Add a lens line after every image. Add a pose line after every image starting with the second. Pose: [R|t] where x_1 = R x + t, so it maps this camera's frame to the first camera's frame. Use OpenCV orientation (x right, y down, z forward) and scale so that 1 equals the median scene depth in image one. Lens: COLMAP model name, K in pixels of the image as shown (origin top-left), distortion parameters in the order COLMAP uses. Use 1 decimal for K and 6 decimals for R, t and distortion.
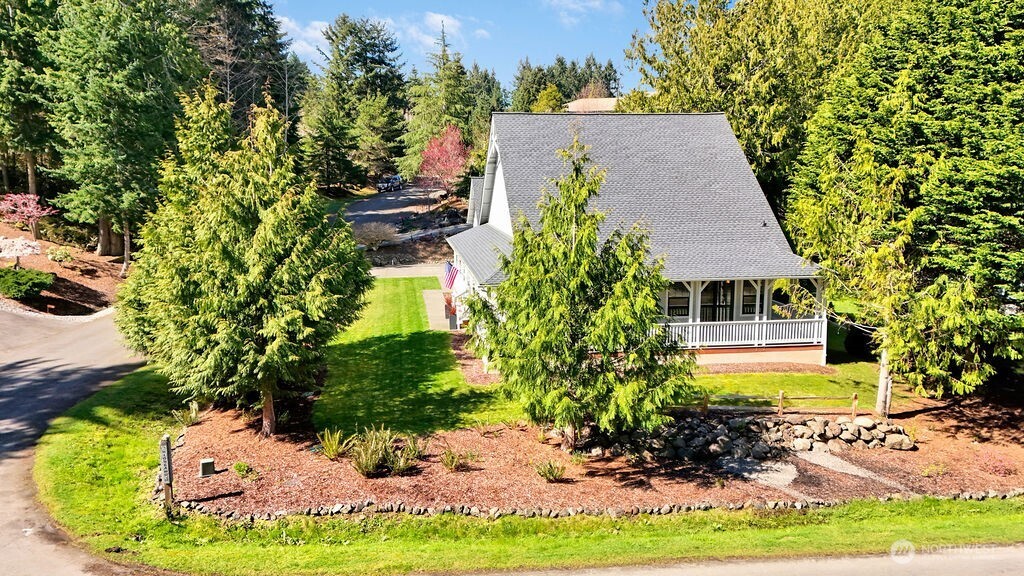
lens RADIAL K [[764.3, 0, 507.2], [0, 764.3, 268.5], [0, 0, 1]] dist [0.042067, -0.003680]
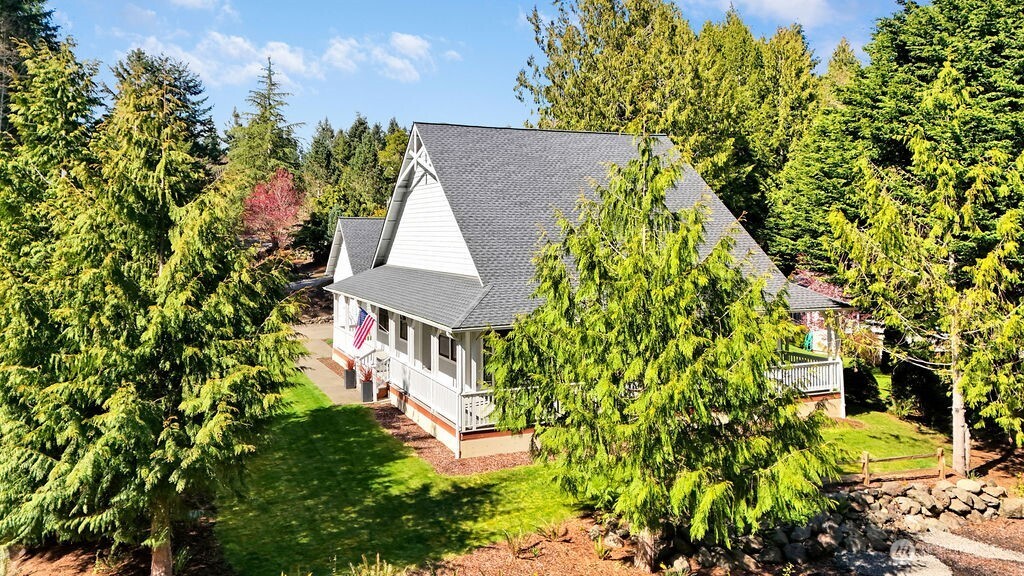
lens RADIAL K [[796.5, 0, 512.0], [0, 796.5, 184.8], [0, 0, 1]] dist [0.028825, -0.002069]
pose [[0.964368, 0.014430, 0.264169, -0.213735], [0.036979, 0.981357, -0.188602, 0.036900], [-0.261966, 0.191651, 0.945856, 0.292221]]
